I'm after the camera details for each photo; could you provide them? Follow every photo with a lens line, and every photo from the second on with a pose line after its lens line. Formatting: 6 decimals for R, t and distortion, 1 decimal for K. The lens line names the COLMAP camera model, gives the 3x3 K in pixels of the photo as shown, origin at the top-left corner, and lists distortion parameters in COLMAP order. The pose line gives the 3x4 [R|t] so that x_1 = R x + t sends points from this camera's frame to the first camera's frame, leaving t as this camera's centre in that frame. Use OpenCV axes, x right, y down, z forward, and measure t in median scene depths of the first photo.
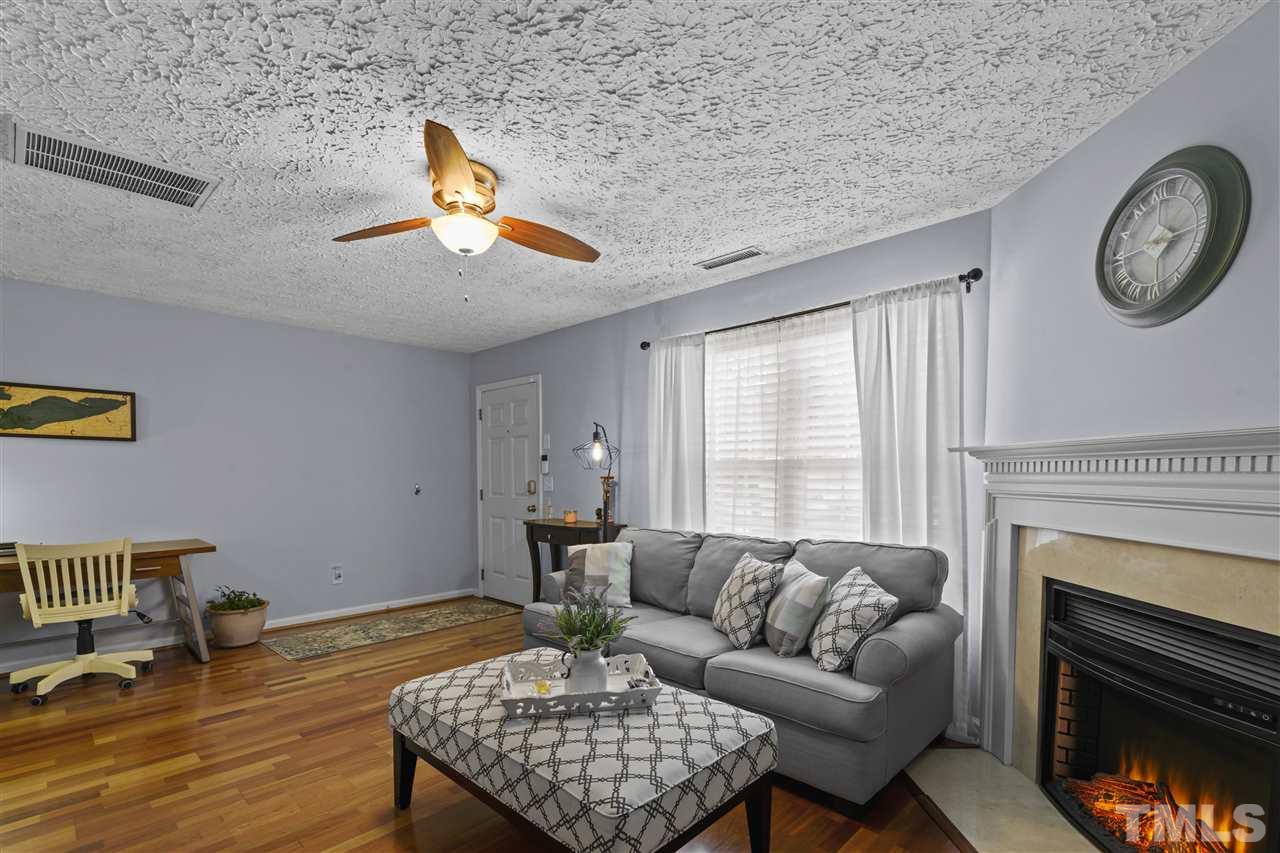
lens RADIAL K [[575.8, 0, 635.9], [0, 575.8, 470.2], [0, 0, 1]] dist [0.009931, -0.000424]
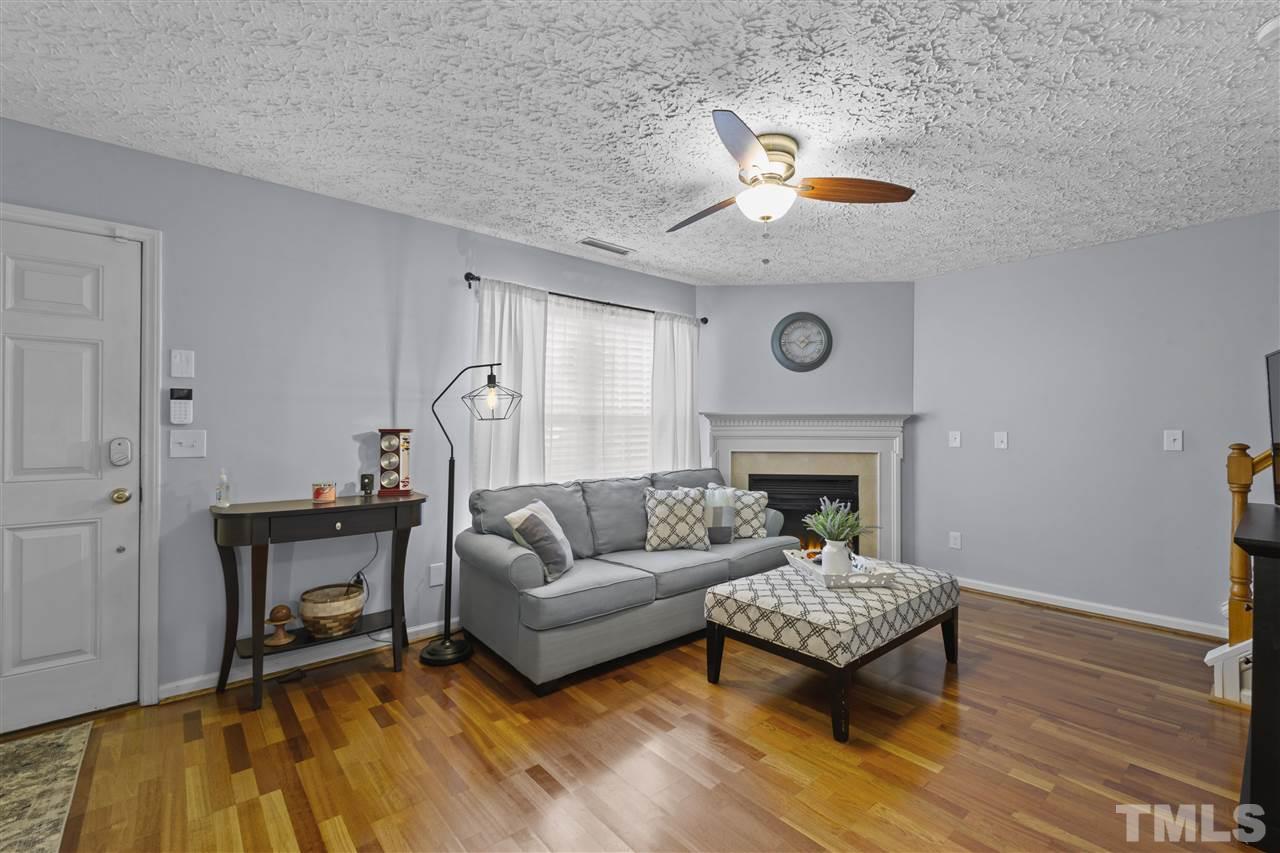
lens RADIAL K [[563.4, 0, 640.9], [0, 563.4, 430.8], [0, 0, 1]] dist [0.009678, -0.000166]
pose [[0.092884, -0.005443, 0.995662, -0.956978], [-0.007739, 0.999951, 0.006188, 0.007822], [-0.995647, -0.008281, 0.092837, 0.788877]]
